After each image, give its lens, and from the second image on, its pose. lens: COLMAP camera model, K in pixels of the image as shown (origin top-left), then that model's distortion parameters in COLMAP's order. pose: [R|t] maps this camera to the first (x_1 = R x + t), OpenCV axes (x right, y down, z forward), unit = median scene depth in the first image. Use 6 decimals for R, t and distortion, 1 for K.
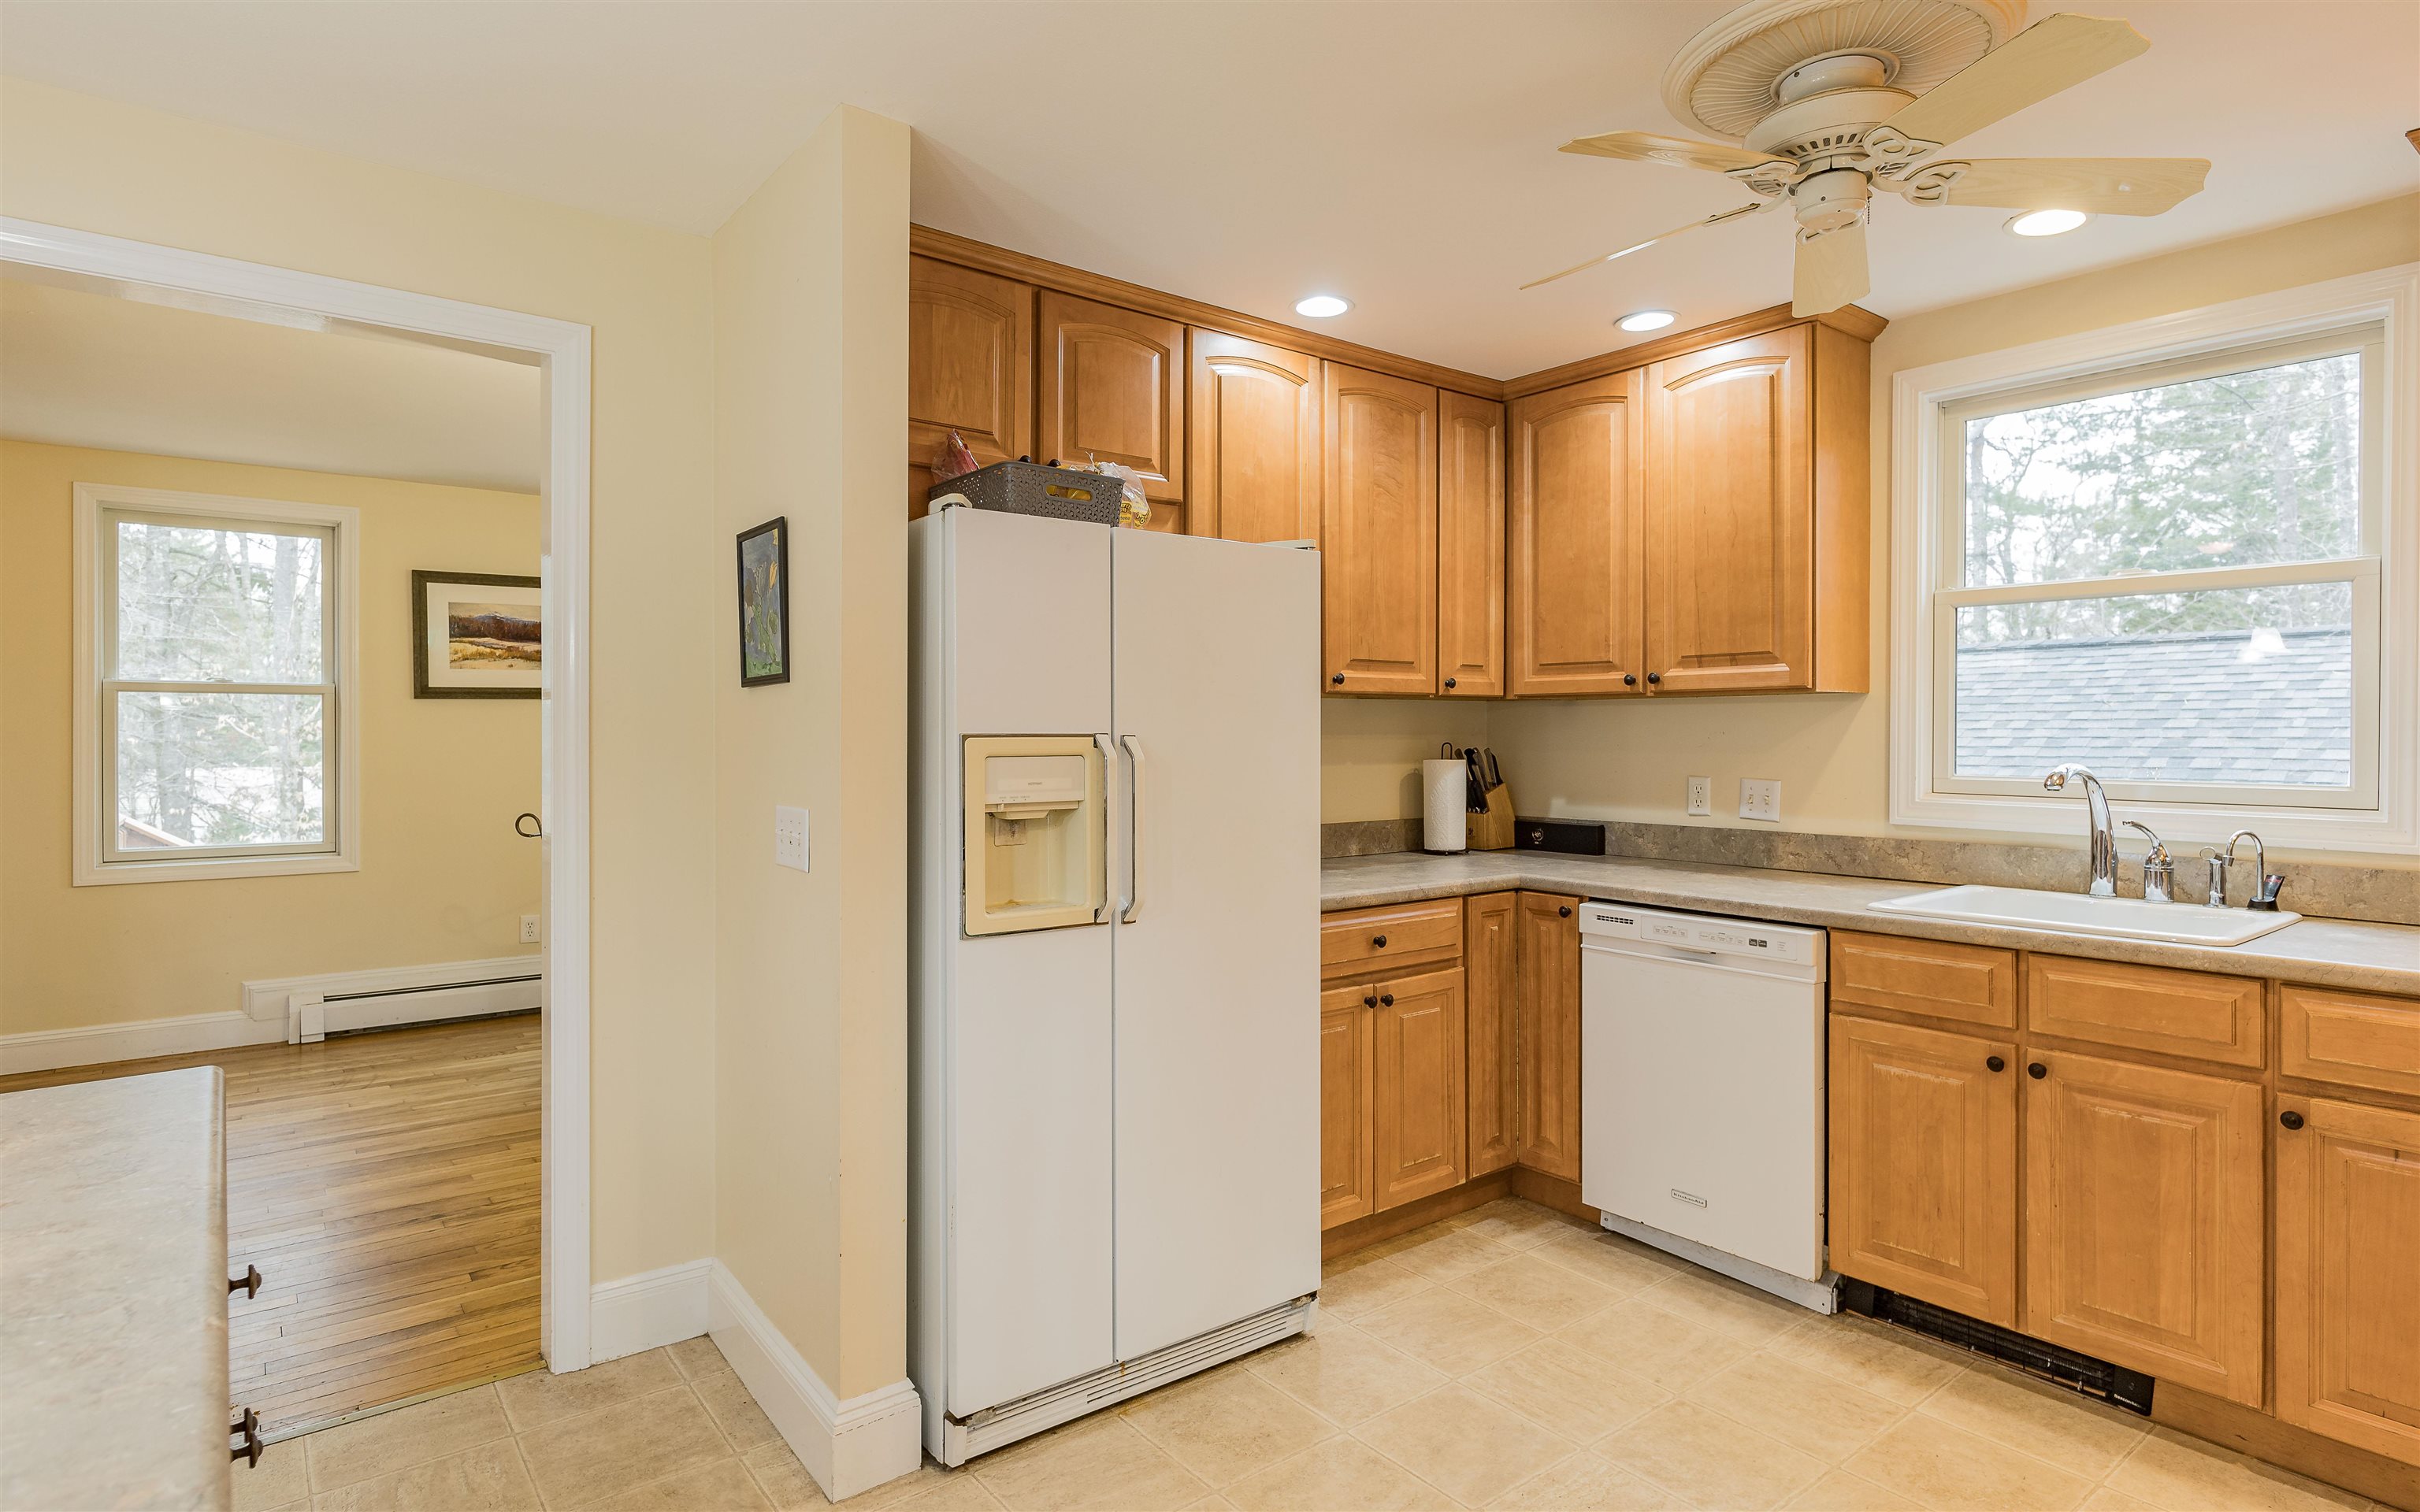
lens RADIAL K [[1224.5, 0, 1219.7], [0, 1224.5, 741.4], [0, 0, 1]] dist [0.001895, -0.002547]
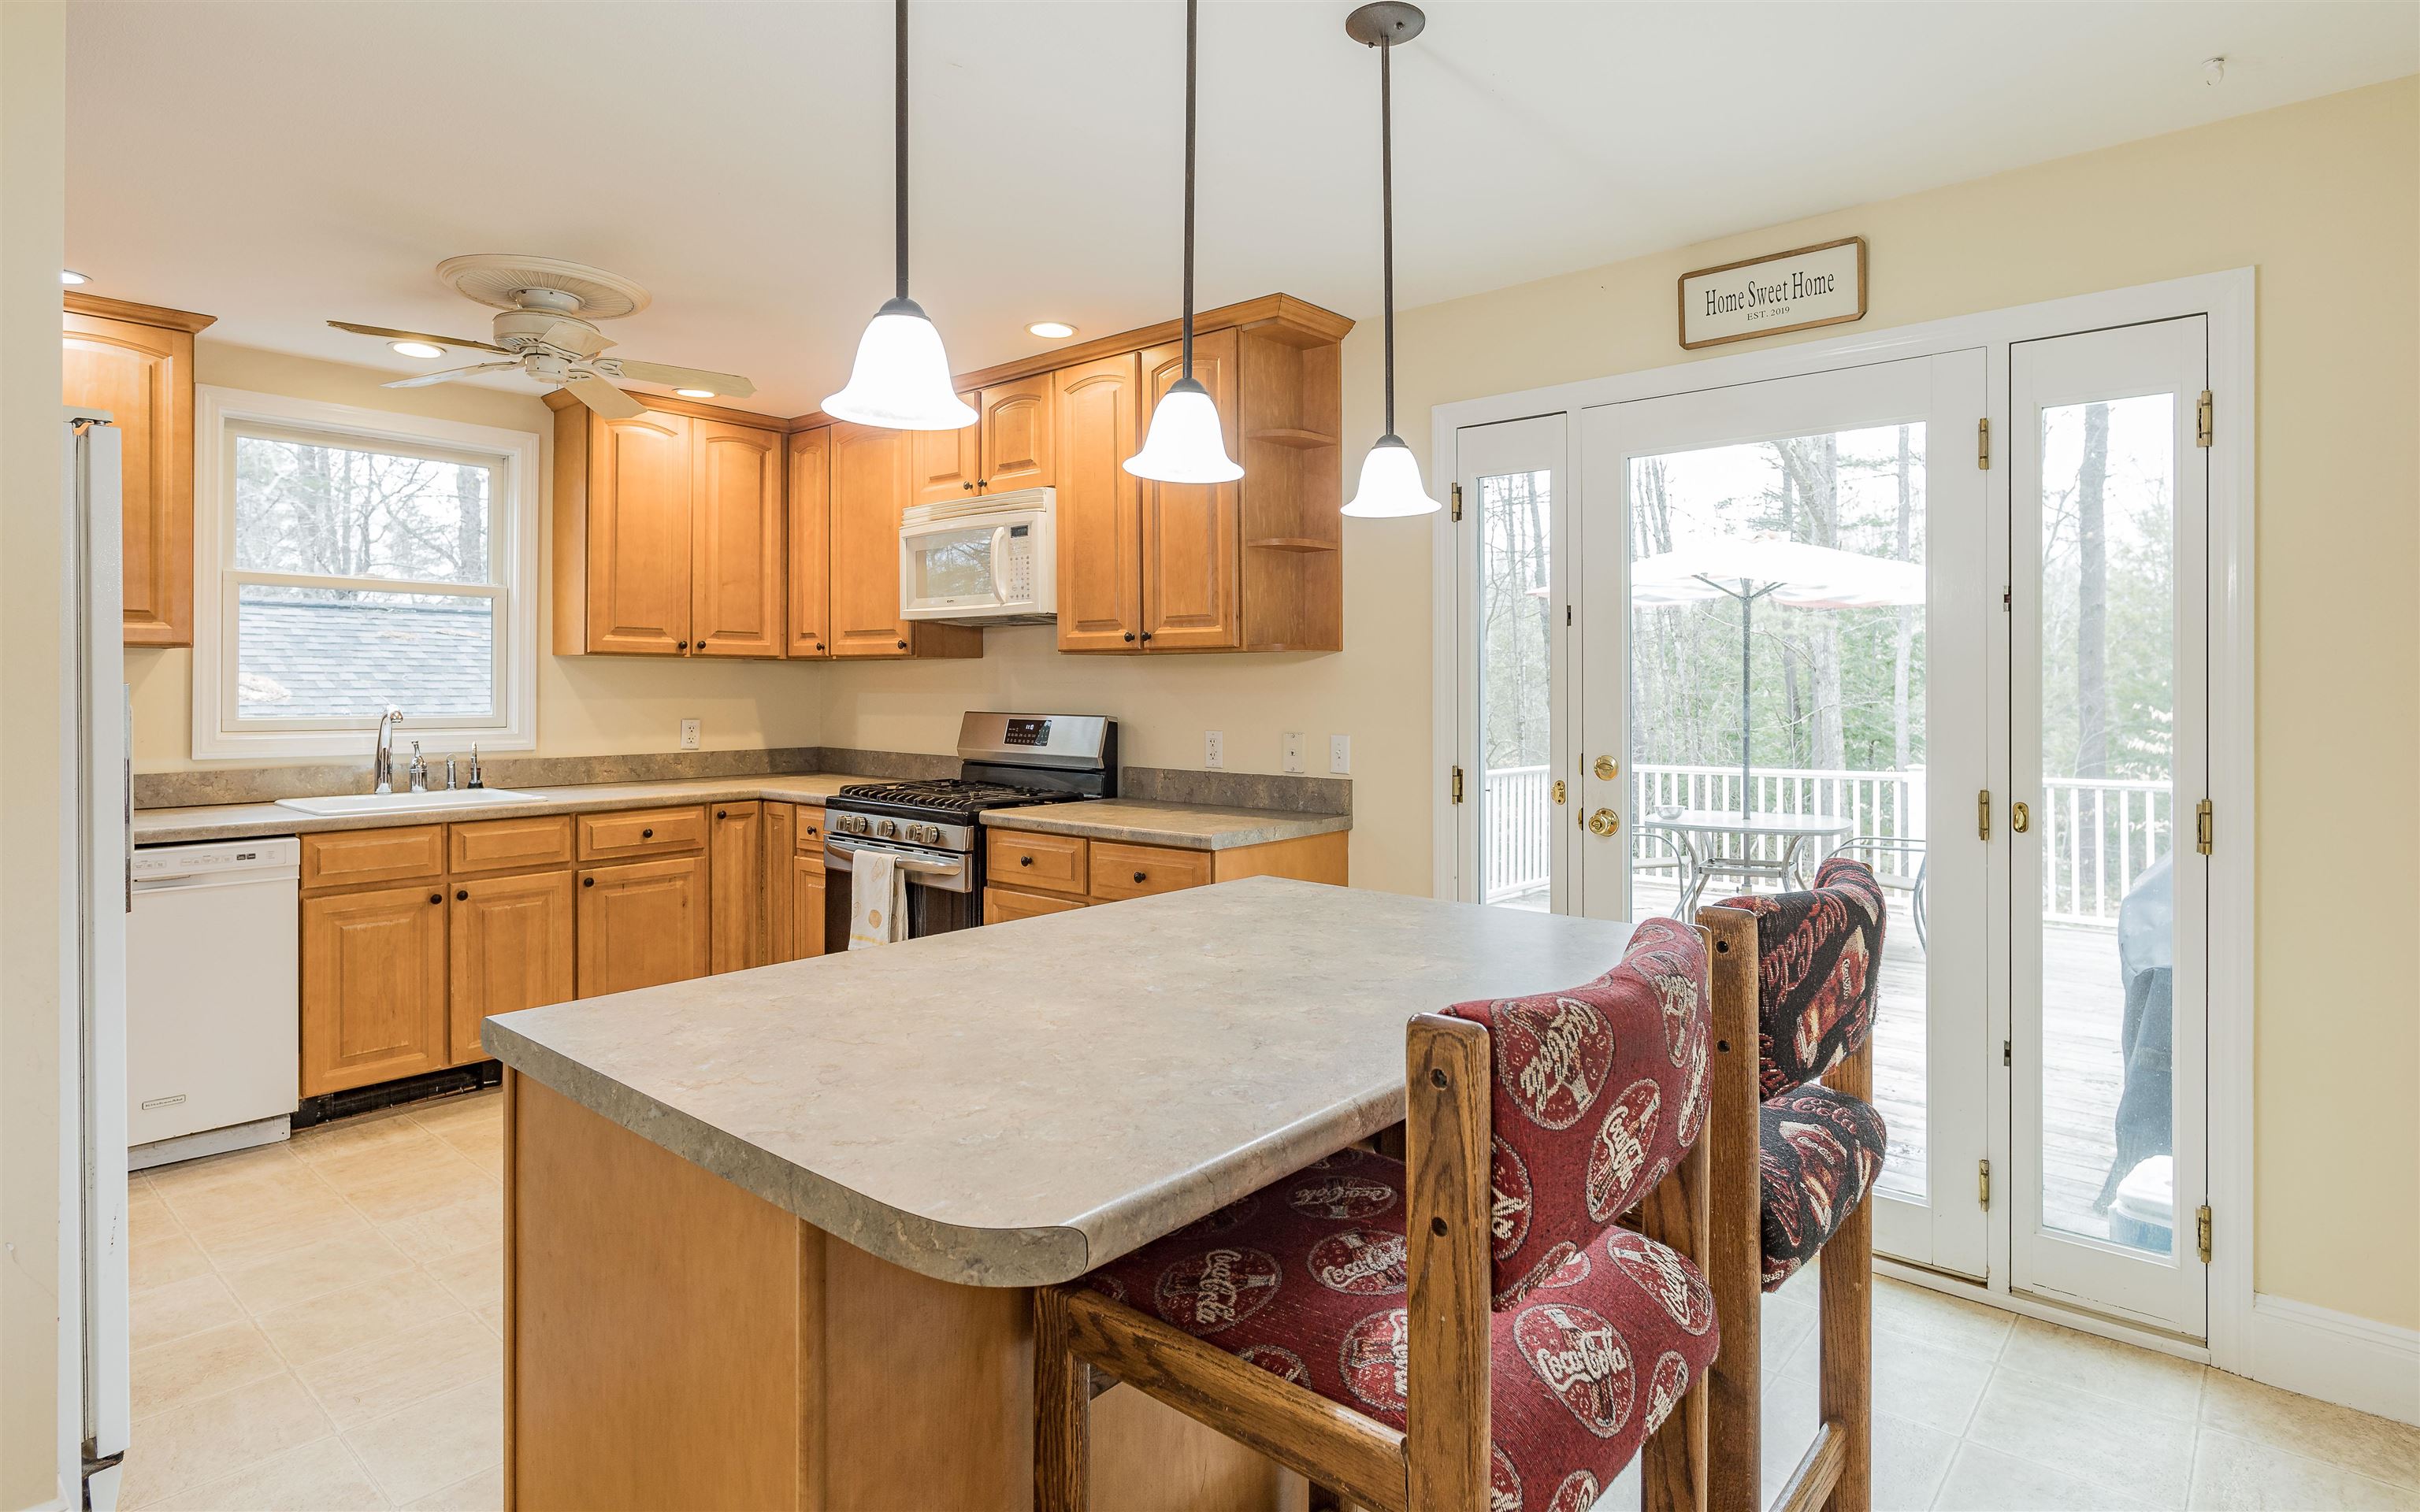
lens RADIAL K [[1265.6, 0, 1242.1], [0, 1265.6, 696.7], [0, 0, 1]] dist [0.002621, -0.002491]
pose [[-0.198505, -0.009370, 0.980055, -0.899094], [0.003082, 0.999943, 0.010184, -0.003610], [-0.980095, 0.005043, -0.198465, 0.255879]]
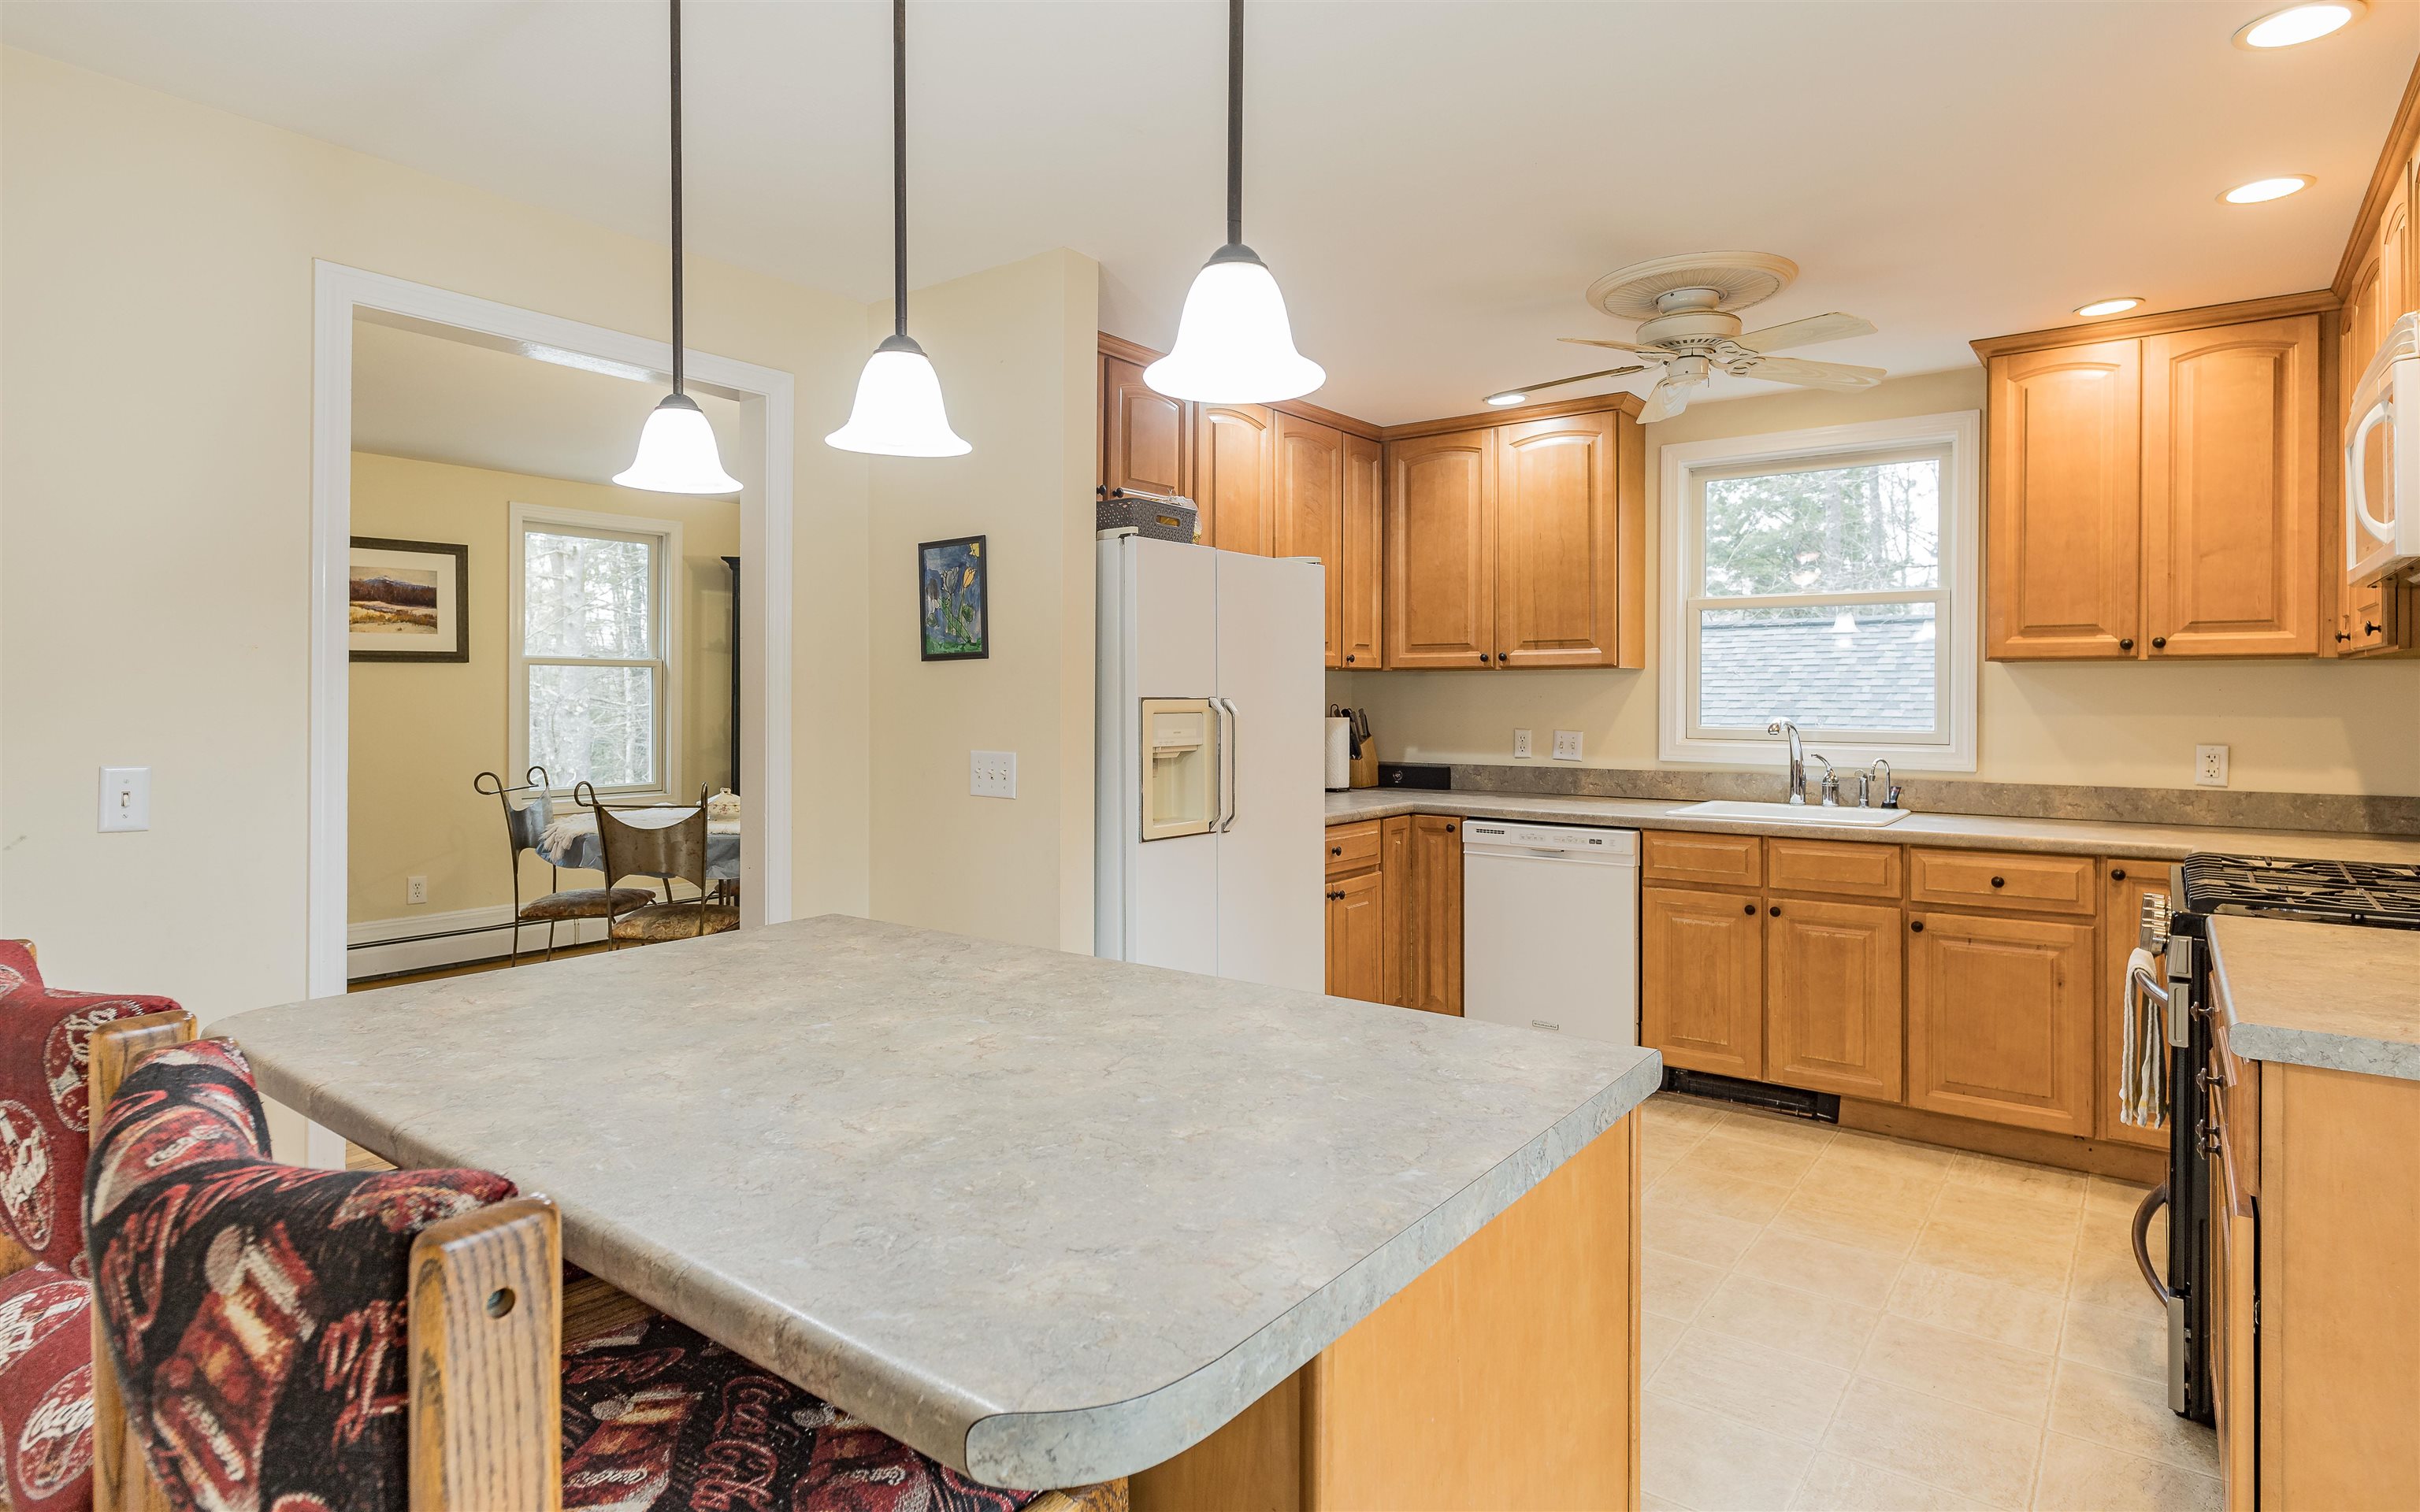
lens RADIAL K [[1234.3, 0, 1212.4], [0, 1234.3, 702.1], [0, 0, 1]] dist [0.001640, -0.001741]
pose [[0.967462, -0.000406, 0.253016, -0.336878], [0.001004, 0.999997, -0.002235, 0.001881], [-0.253014, 0.002416, 0.967459, -0.273854]]
